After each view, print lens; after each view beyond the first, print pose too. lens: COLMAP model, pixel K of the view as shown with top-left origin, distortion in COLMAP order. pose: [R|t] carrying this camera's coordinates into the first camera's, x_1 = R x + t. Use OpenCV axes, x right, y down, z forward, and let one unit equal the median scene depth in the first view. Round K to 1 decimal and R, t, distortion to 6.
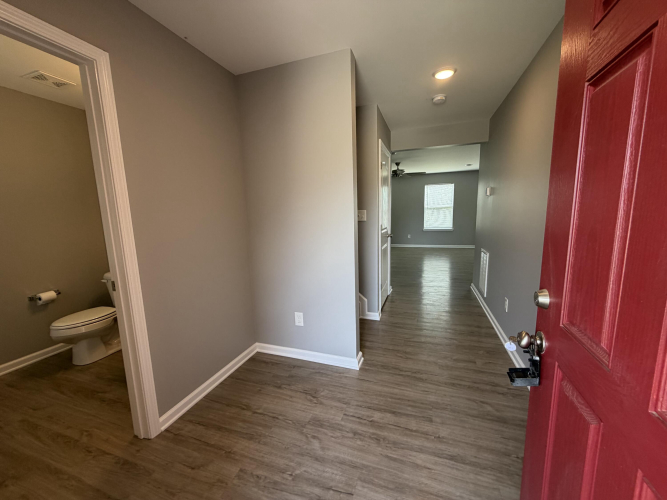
lens RADIAL K [[265.8, 0, 327.6], [0, 265.8, 250.6], [0, 0, 1]] dist [0.001475, -0.000316]
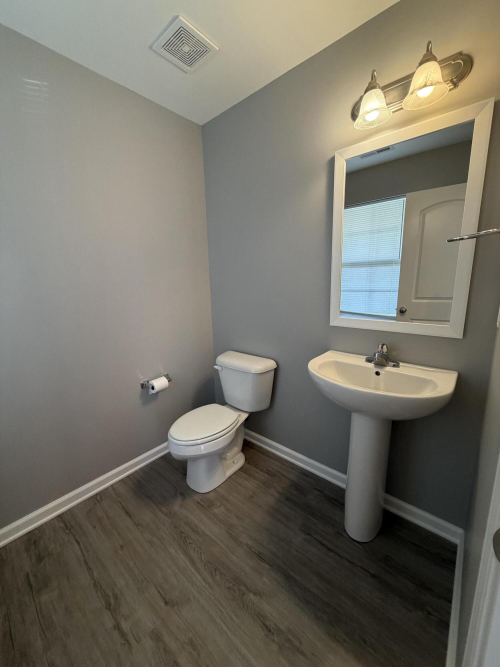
lens RADIAL K [[265.8, 0, 249.0], [0, 265.8, 332.8], [0, 0, 1]] dist [0.001475, -0.000316]
pose [[0.932956, 0.077186, -0.351618, -0.587486], [-0.055802, 0.995945, 0.070565, -0.041614], [0.355638, -0.046213, 0.933480, 0.413548]]
